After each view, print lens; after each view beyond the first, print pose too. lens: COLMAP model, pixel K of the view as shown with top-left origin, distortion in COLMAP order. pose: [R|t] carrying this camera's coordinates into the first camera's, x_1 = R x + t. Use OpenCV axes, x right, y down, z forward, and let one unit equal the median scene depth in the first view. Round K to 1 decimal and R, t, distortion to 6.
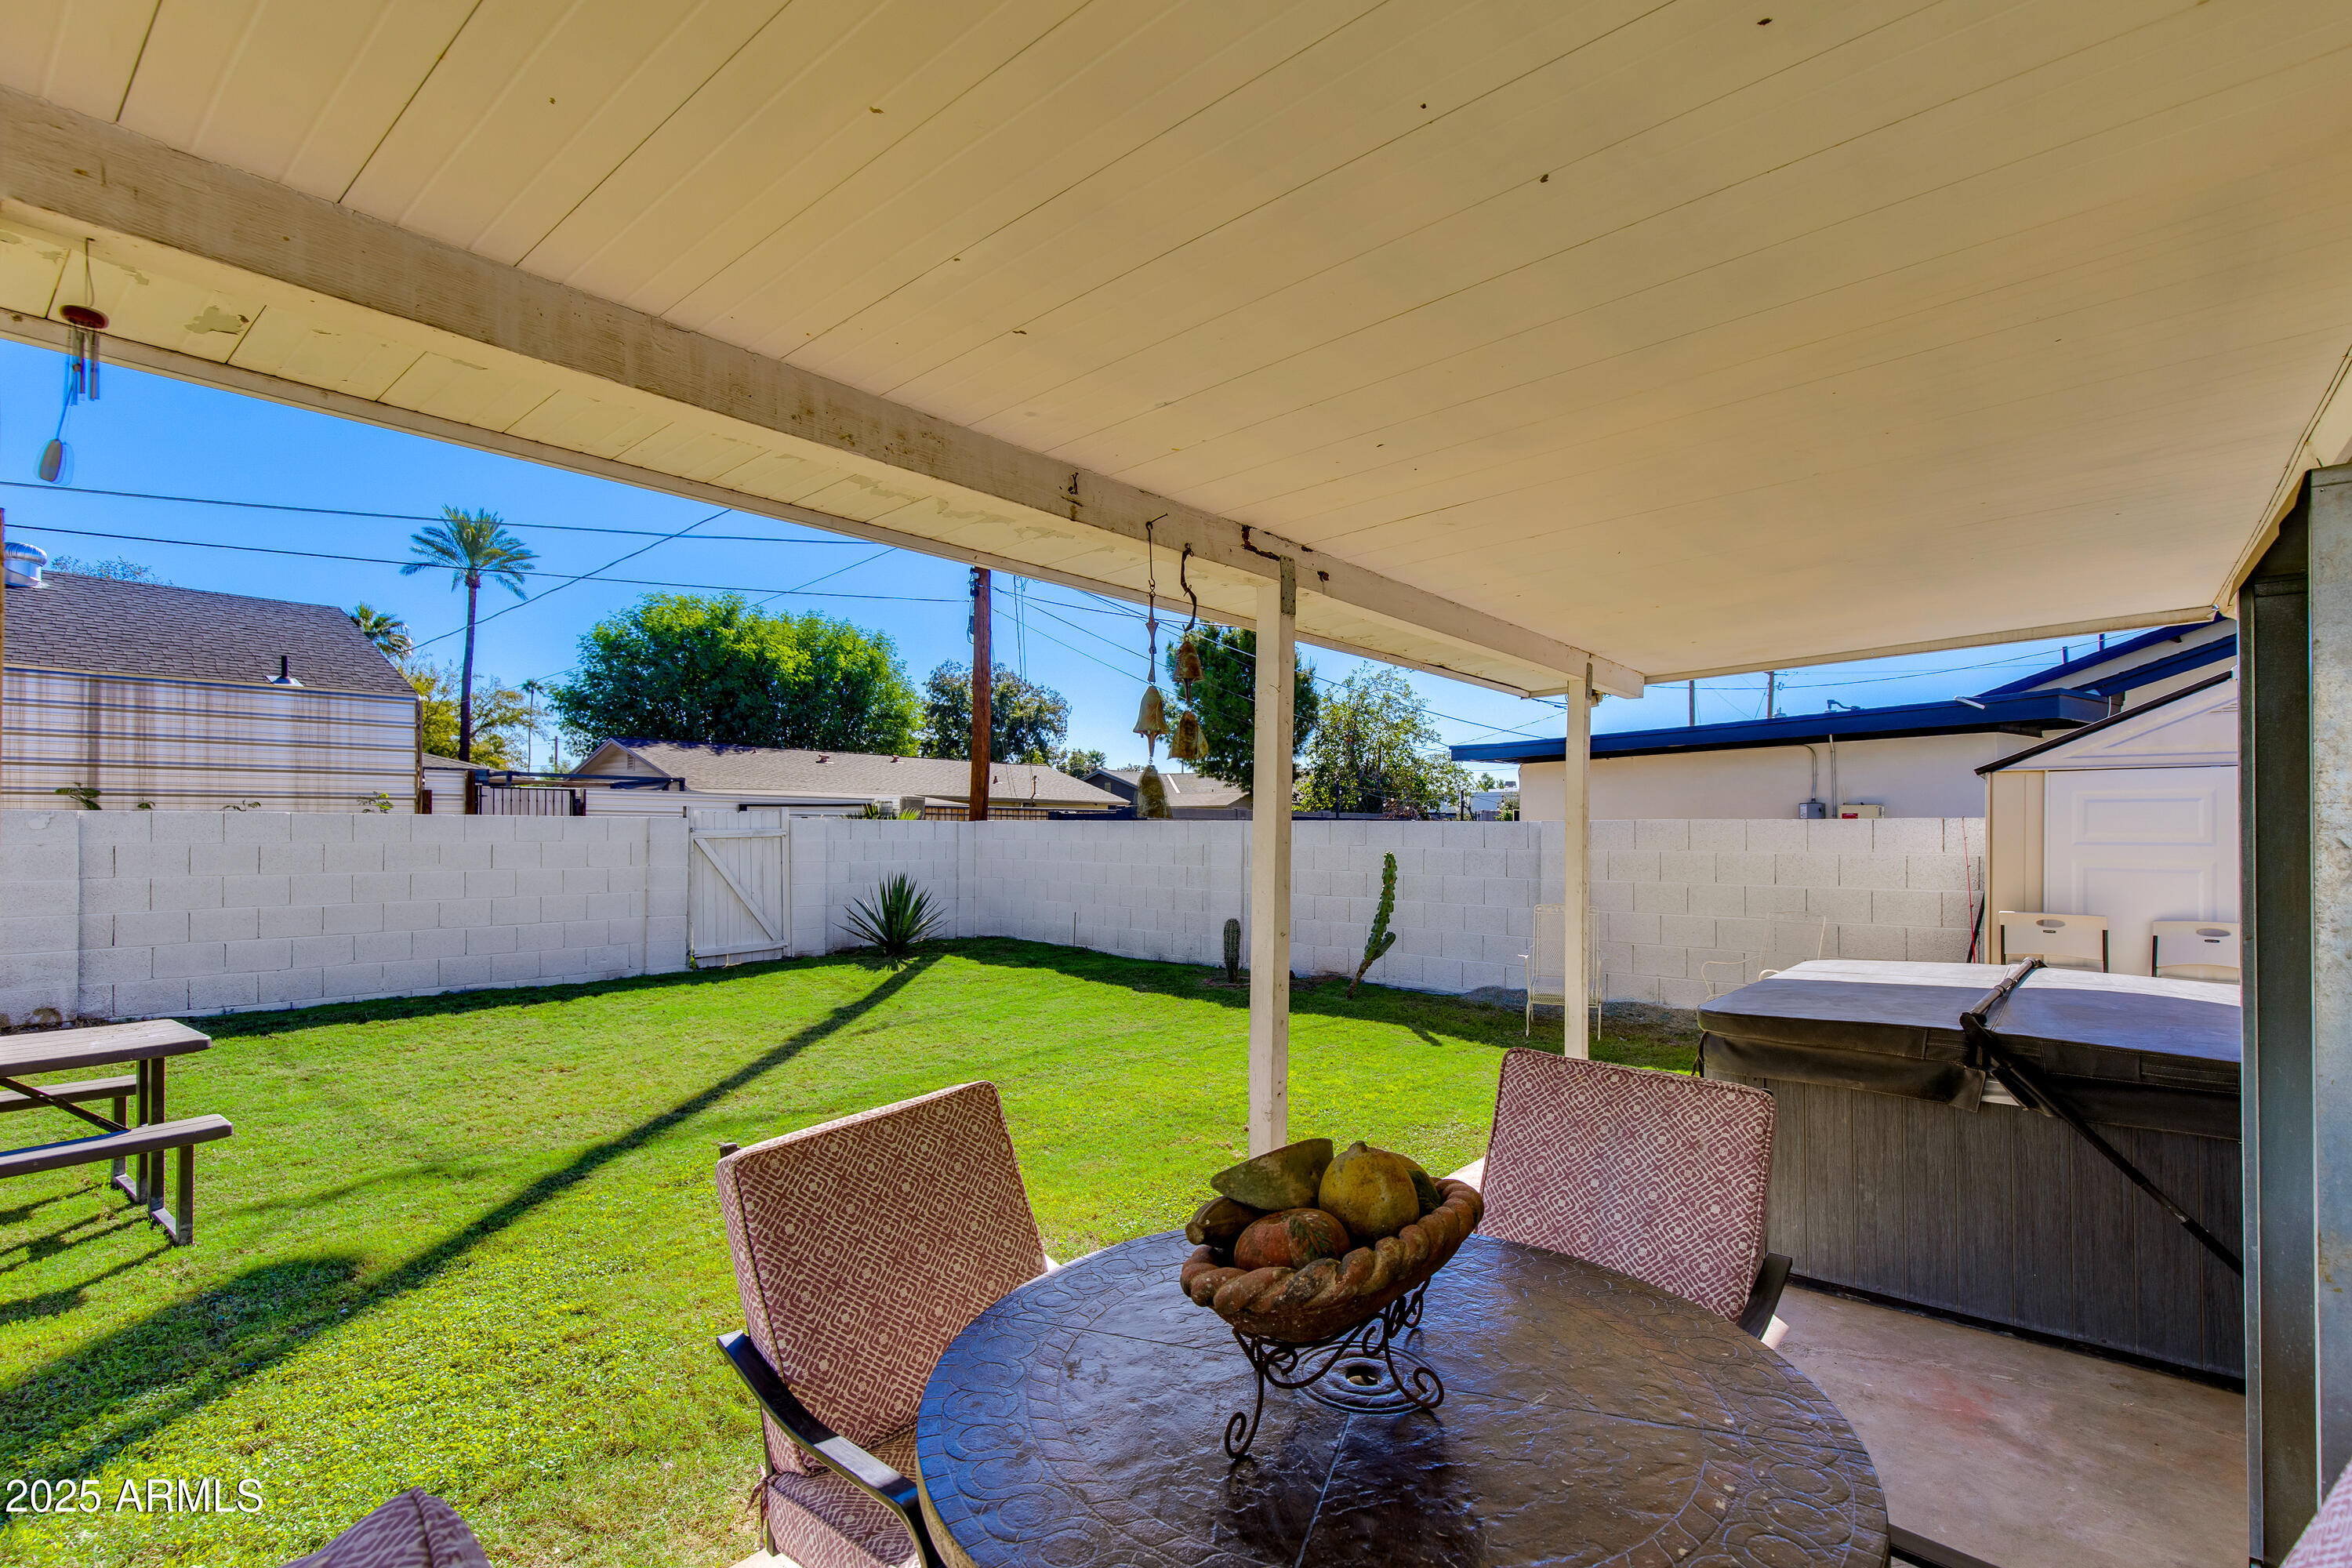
lens RADIAL K [[1066.8, 0, 1186.3], [0, 1066.8, 802.9], [0, 0, 1]] dist [-0.001441, -0.000046]
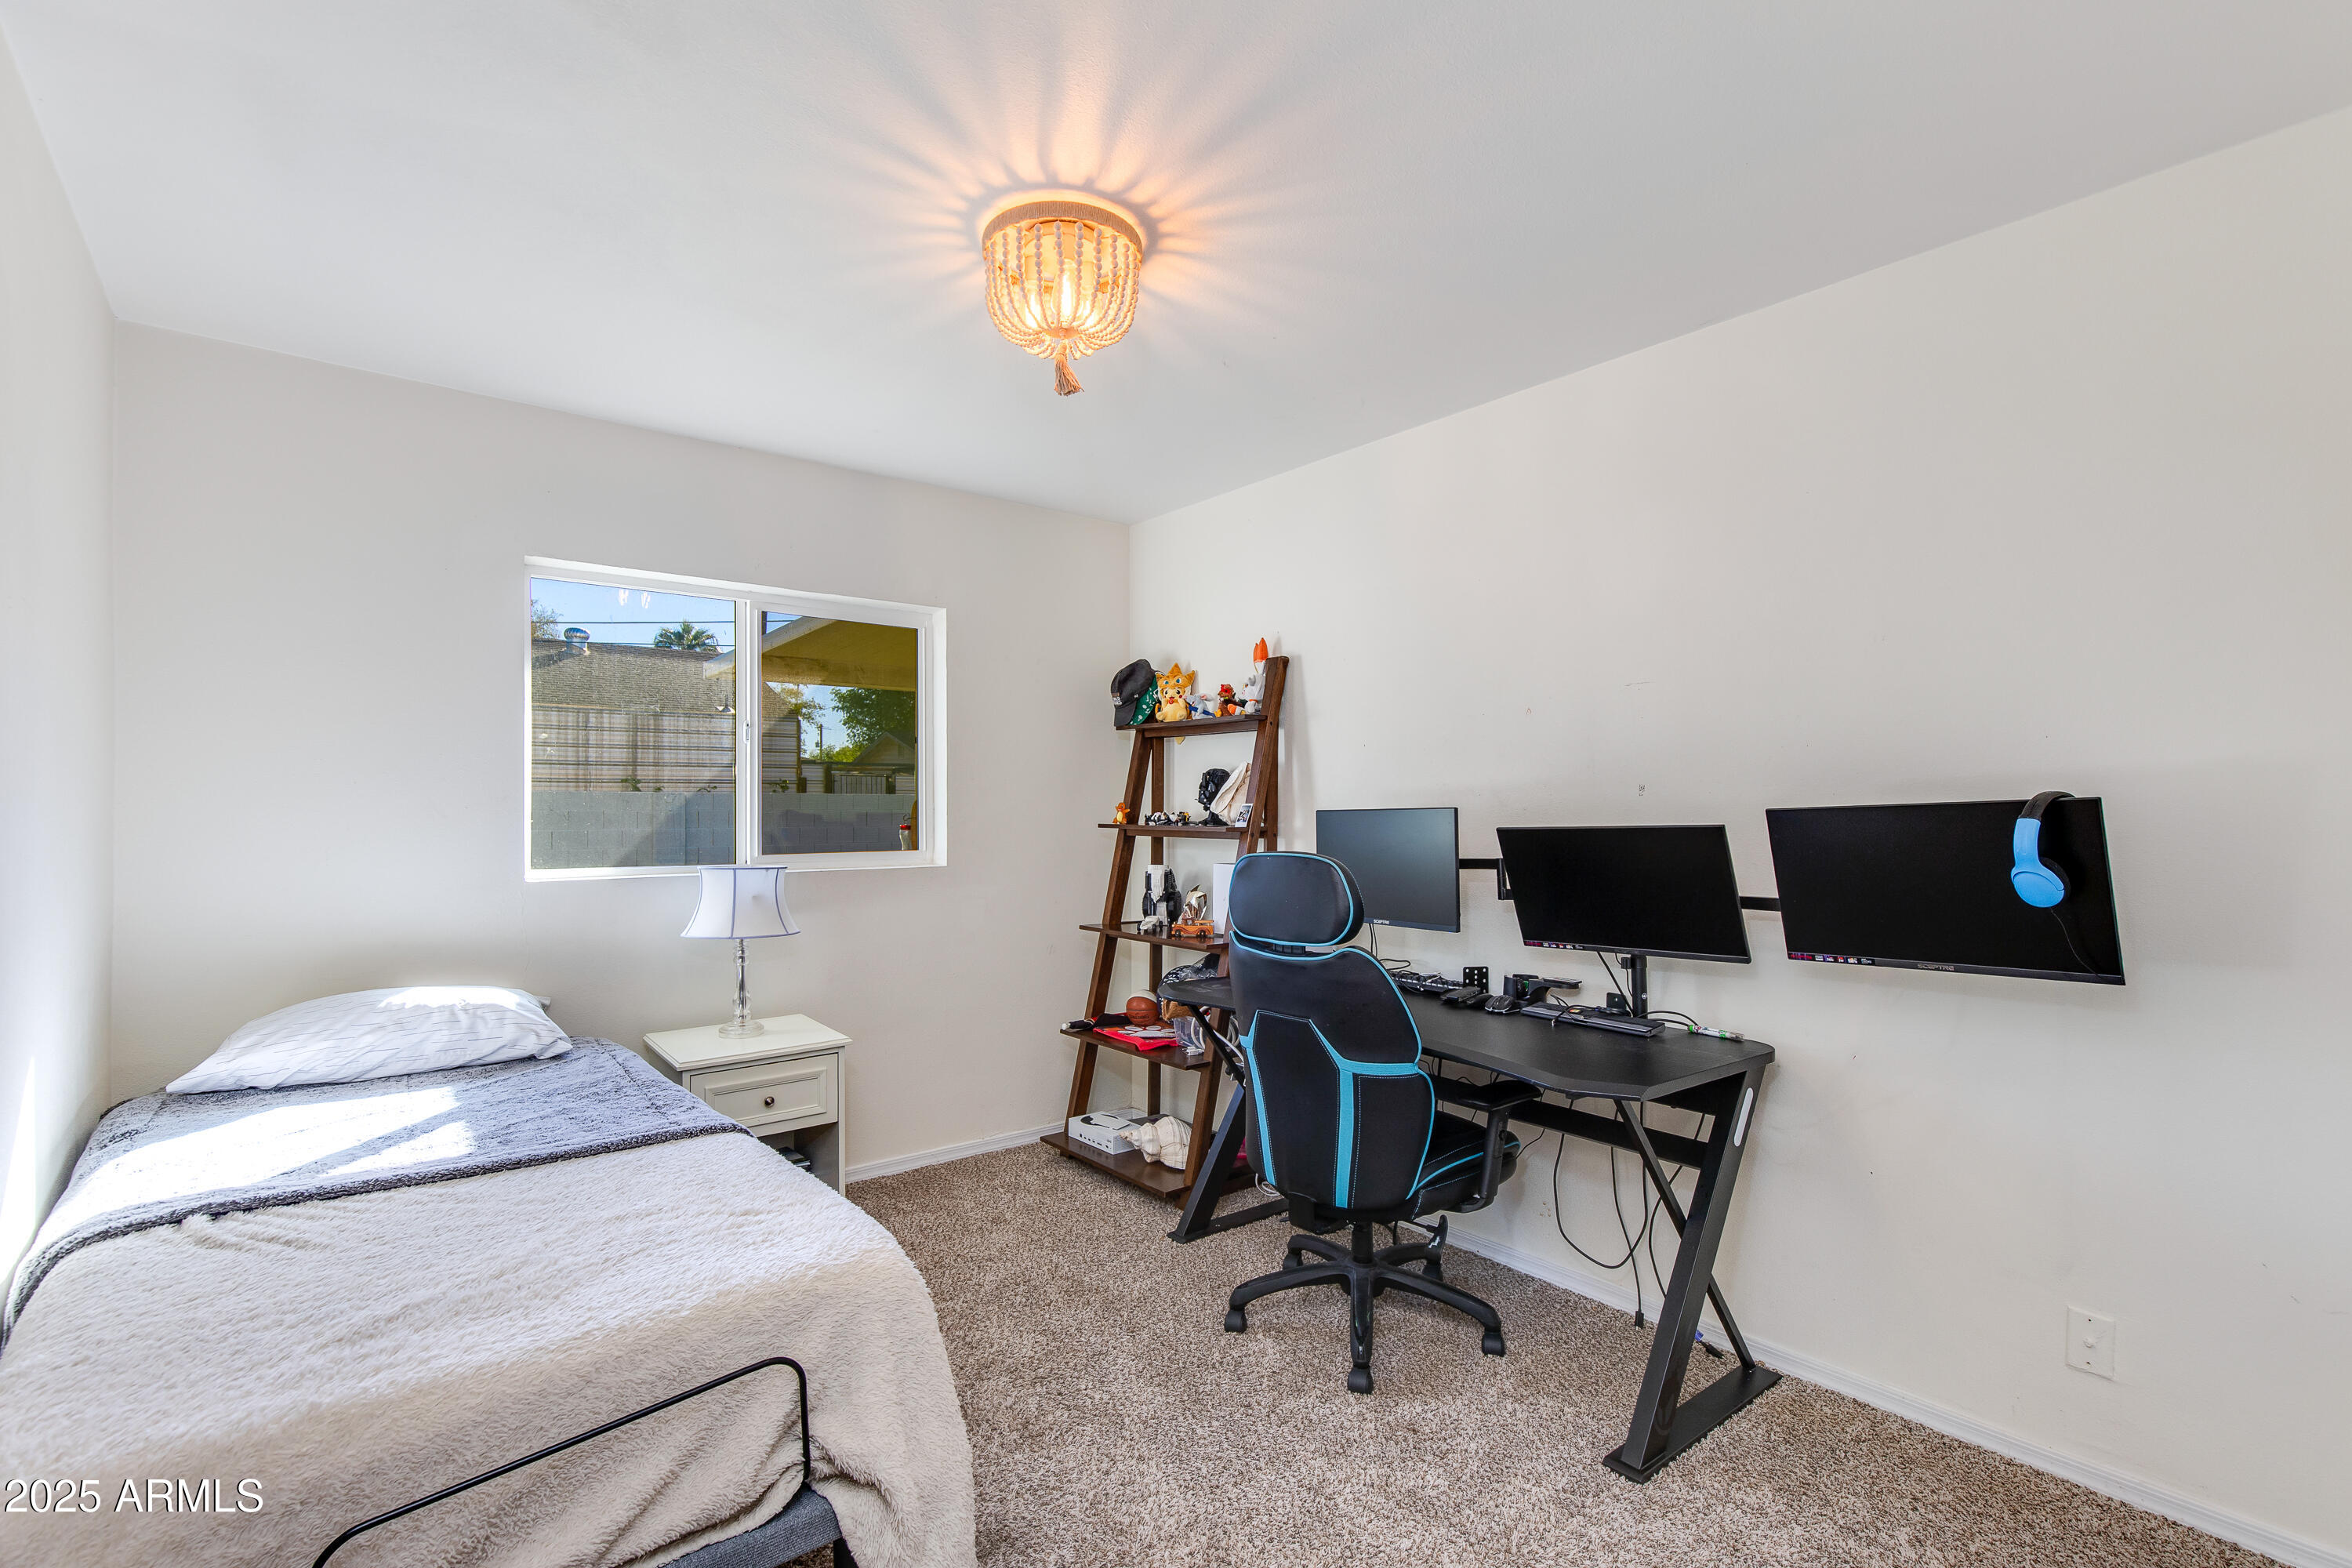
lens RADIAL K [[1061.0, 0, 1174.9], [0, 1061.0, 790.5], [0, 0, 1]] dist [0.006509, 0.002176]
pose [[0.976342, -0.006907, -0.216119, 0.158641], [0.008244, 0.999952, 0.005284, 0.003041], [0.216073, -0.006940, 0.976353, -0.423651]]
